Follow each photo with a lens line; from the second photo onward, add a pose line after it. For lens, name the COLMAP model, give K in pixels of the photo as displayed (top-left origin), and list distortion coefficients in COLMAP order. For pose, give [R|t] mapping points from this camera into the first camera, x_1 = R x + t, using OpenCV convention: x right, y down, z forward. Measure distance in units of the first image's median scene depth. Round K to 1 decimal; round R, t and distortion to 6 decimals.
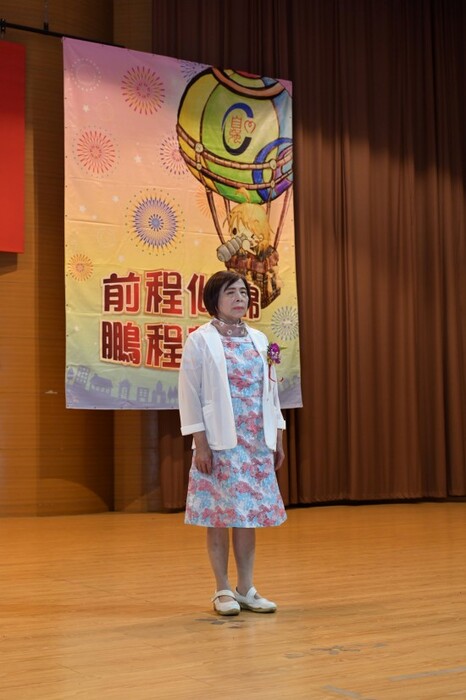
lens RADIAL K [[1085.7, 0, 233.0], [0, 1085.7, 350.0], [0, 0, 1]] dist [-0.004095, 0.041146]
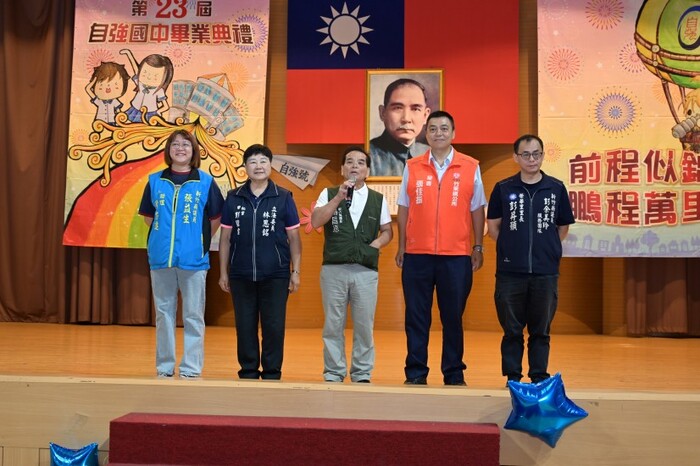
lens RADIAL K [[954.2, 0, 350.0], [0, 954.2, 233.0], [0, 0, 1]] dist [0.011311, -0.088198]
pose [[0.801751, -0.008227, -0.597601, 0.345150], [0.028209, 0.999312, 0.024087, -0.010117], [0.596992, -0.036169, 0.801432, -0.101610]]
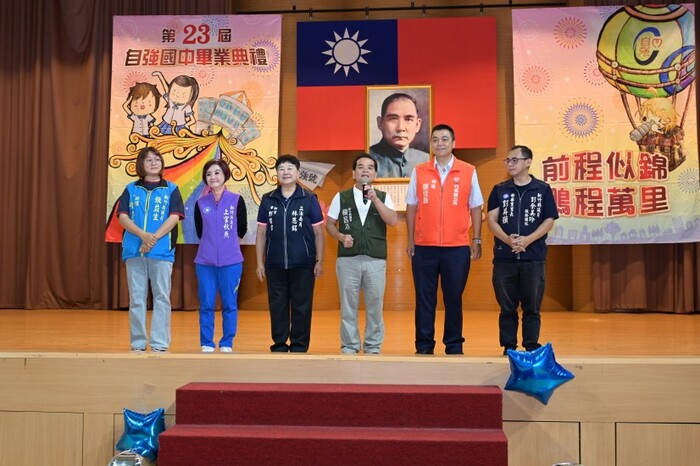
lens RADIAL K [[836.4, 0, 352.9], [0, 836.4, 225.8], [0, 0, 1]] dist [0.004716, -0.046874]
pose [[0.807076, -0.021936, -0.590040, 0.345169], [0.044133, 0.998755, 0.023236, -0.011727], [0.588796, -0.044794, 0.807040, -0.122478]]
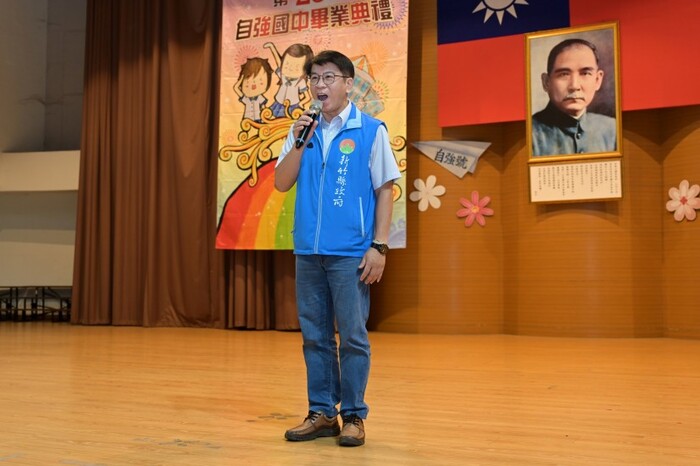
lens RADIAL K [[836.4, 0, 352.9], [0, 836.4, 225.8], [0, 0, 1]] dist [0.004716, -0.046874]
pose [[0.546586, -0.048704, -0.835986, 0.292233], [0.069807, 0.997483, -0.012471, 0.019163], [0.834488, -0.051541, 0.548610, 0.212047]]
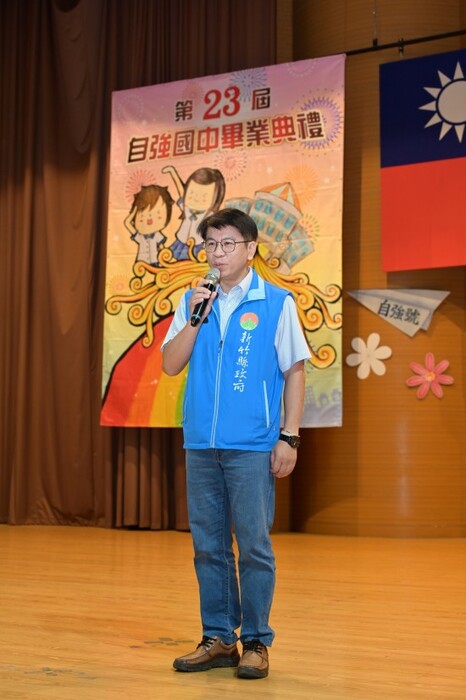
lens RADIAL K [[1090.8, 0, 238.8], [0, 1090.8, 346.7], [0, 0, 1]] dist [0.010059, -0.051050]
pose [[0.513323, -0.081654, -0.854302, 0.318251], [0.067368, 0.996225, -0.054739, 0.013616], [0.855547, -0.029454, 0.516887, 0.203727]]
